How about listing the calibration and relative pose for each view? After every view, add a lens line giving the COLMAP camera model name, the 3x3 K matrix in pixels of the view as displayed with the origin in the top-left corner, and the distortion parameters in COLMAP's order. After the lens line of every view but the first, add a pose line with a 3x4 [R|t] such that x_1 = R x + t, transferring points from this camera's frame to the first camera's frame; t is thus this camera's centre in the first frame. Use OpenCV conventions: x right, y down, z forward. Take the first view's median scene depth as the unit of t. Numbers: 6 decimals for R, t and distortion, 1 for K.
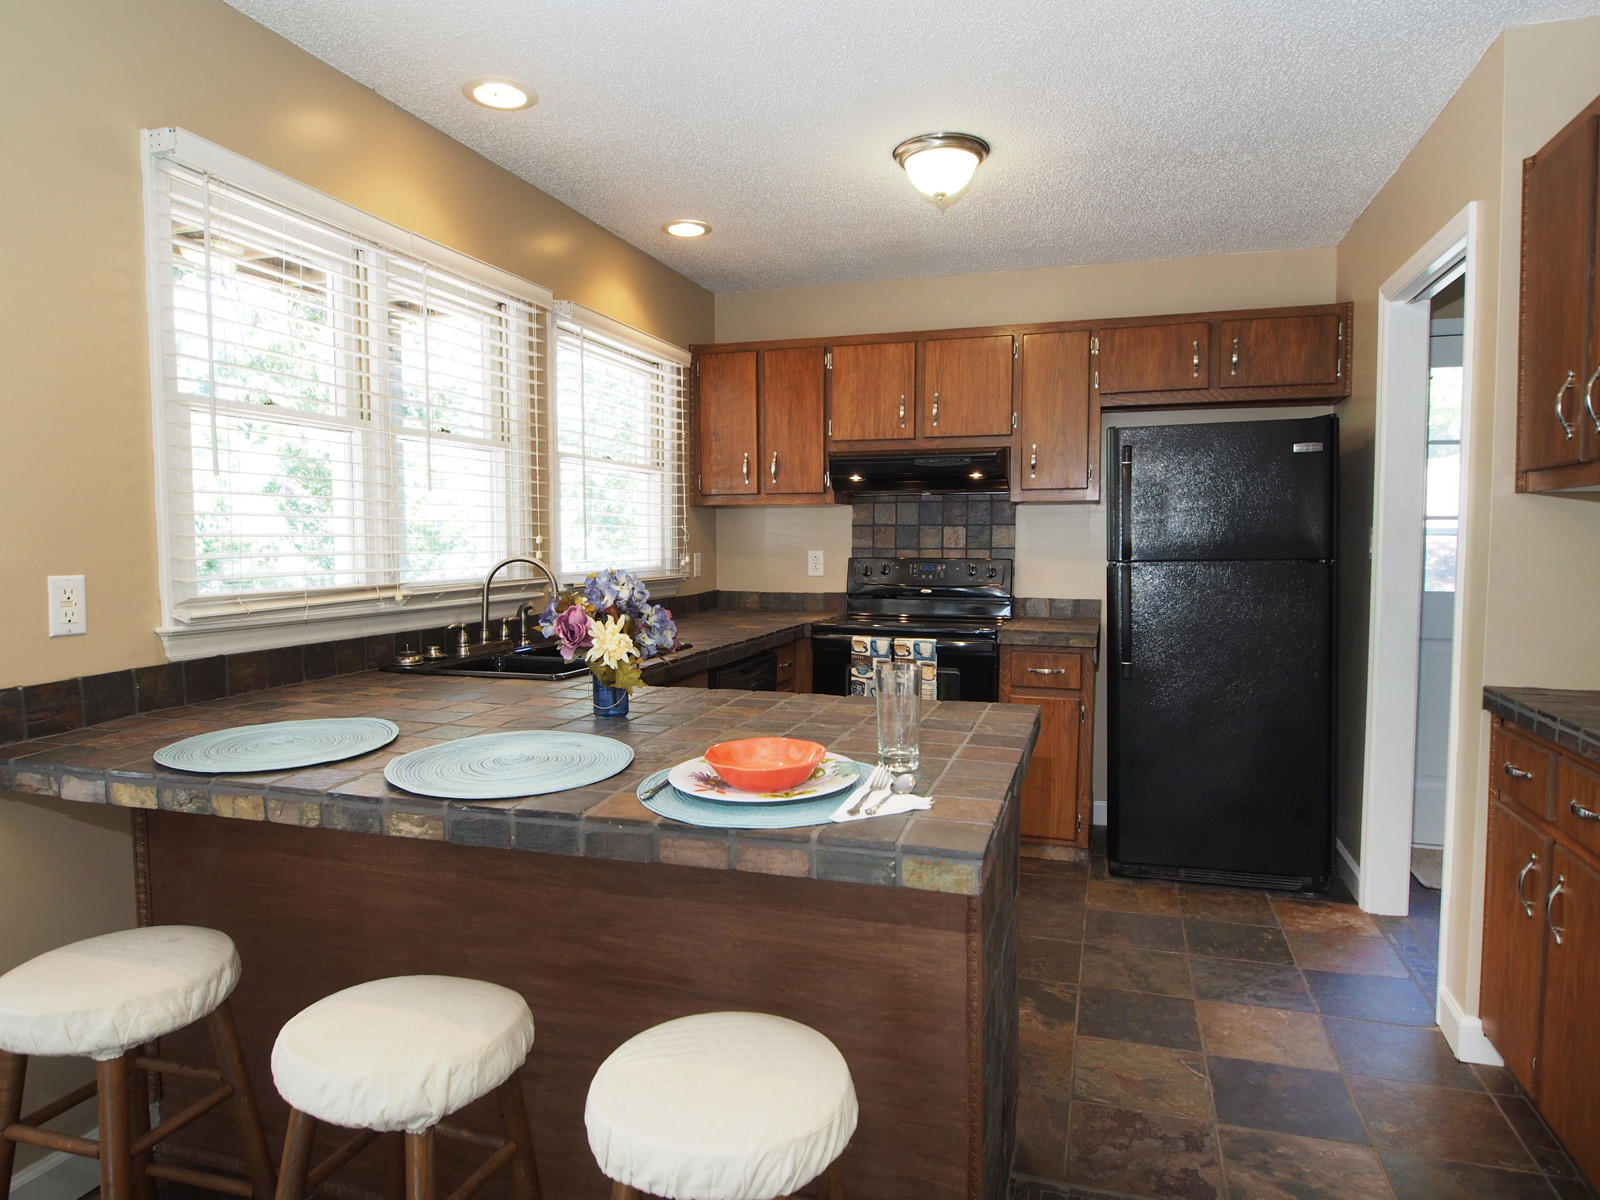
lens RADIAL K [[953.9, 0, 807.0], [0, 953.9, 598.3], [0, 0, 1]] dist [-0.010927, -0.001932]
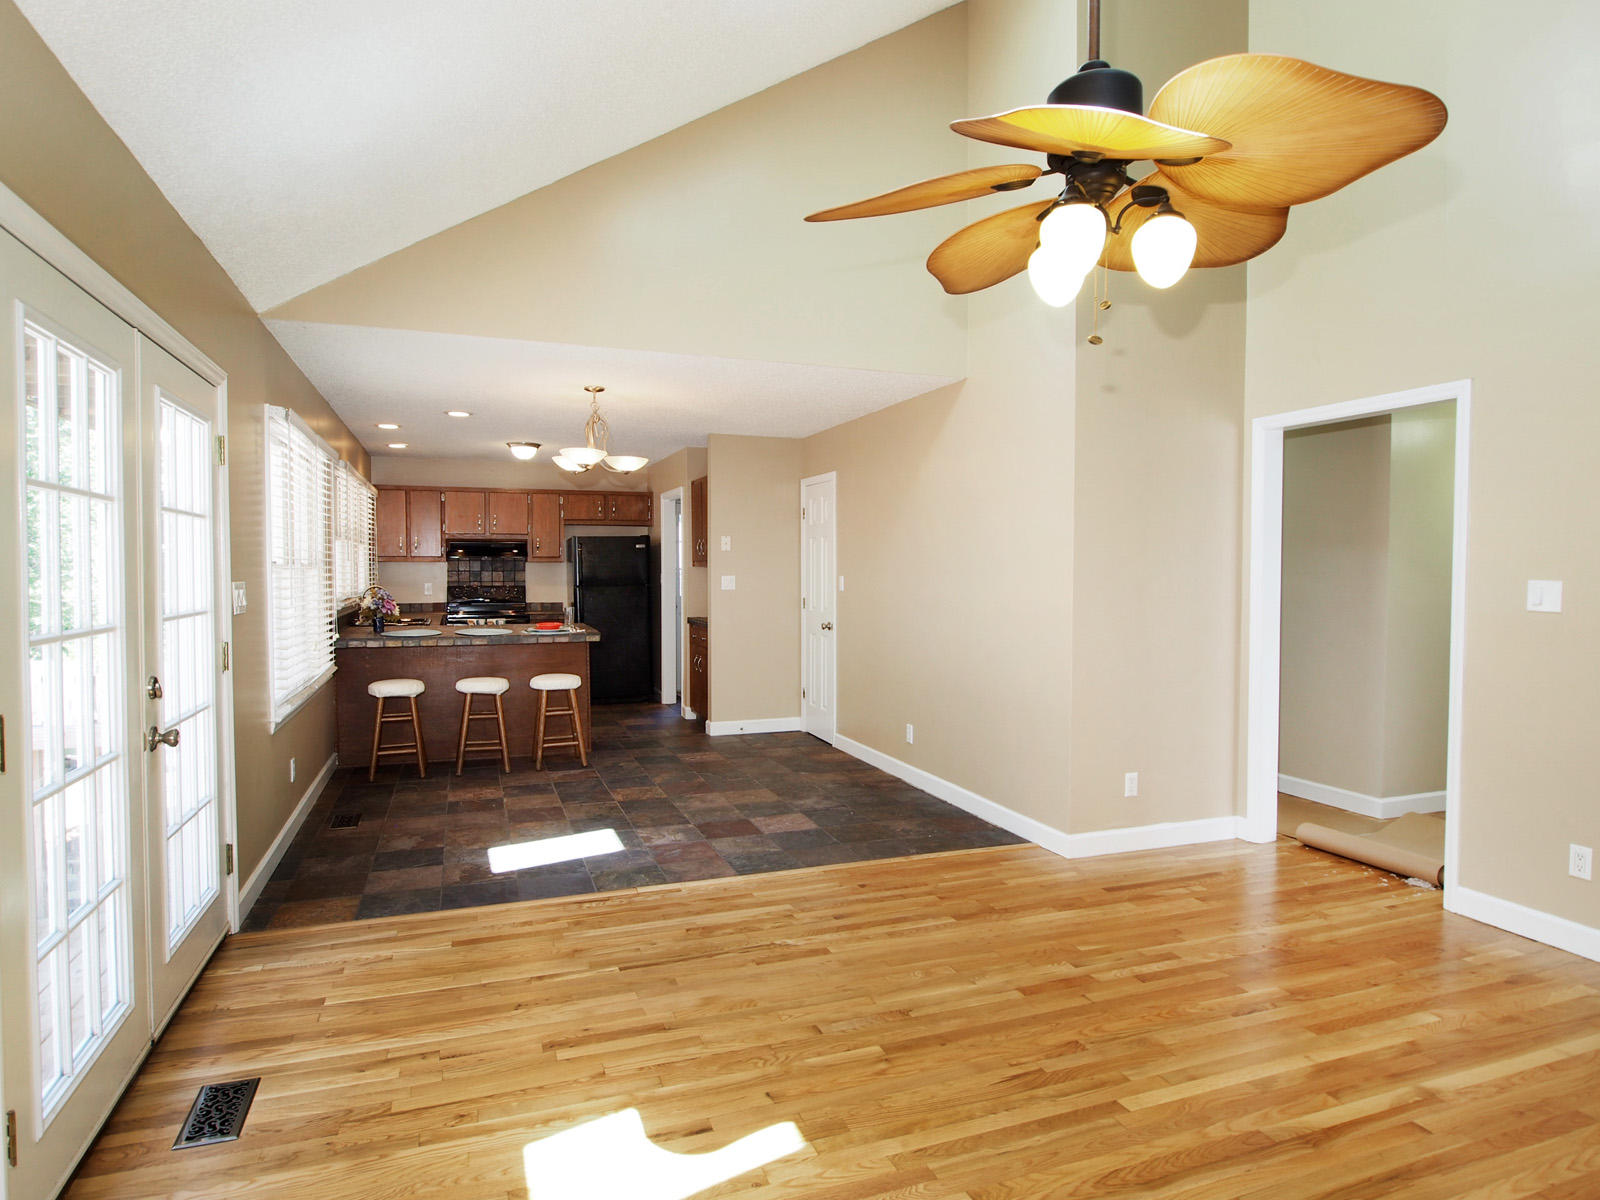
lens RADIAL K [[953.9, 0, 807.0], [0, 953.9, 598.3], [0, 0, 1]] dist [-0.010927, -0.001932]
pose [[0.775144, -0.016572, 0.631568, -0.741017], [0.034624, 0.999268, -0.016275, 0.051113], [-0.630836, 0.034483, 0.775150, -1.263121]]
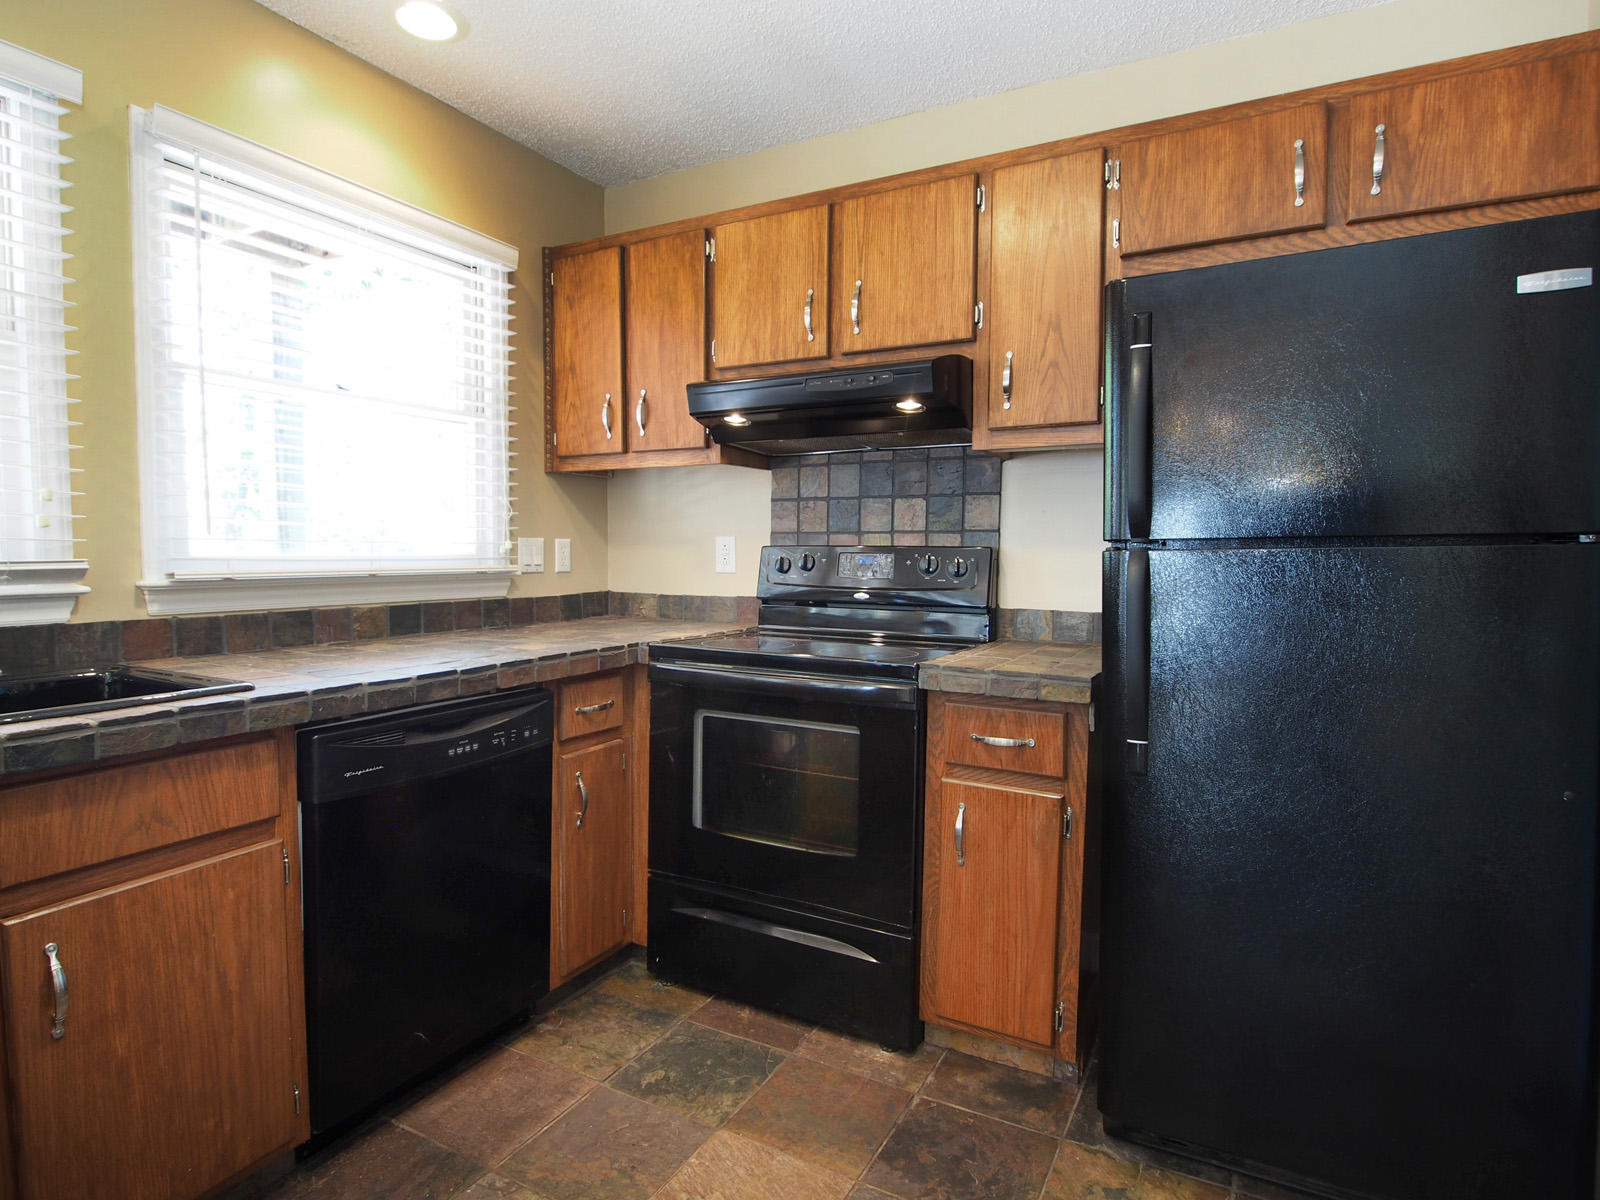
lens RADIAL K [[859.2, 0, 798.8], [0, 859.2, 594.7], [0, 0, 1]] dist [-0.015336, -0.002272]
pose [[0.983391, 0.015767, -0.180814, 0.203189], [-0.017411, 0.999820, -0.007511, -0.003525], [0.180663, 0.010534, 0.983489, 0.439397]]
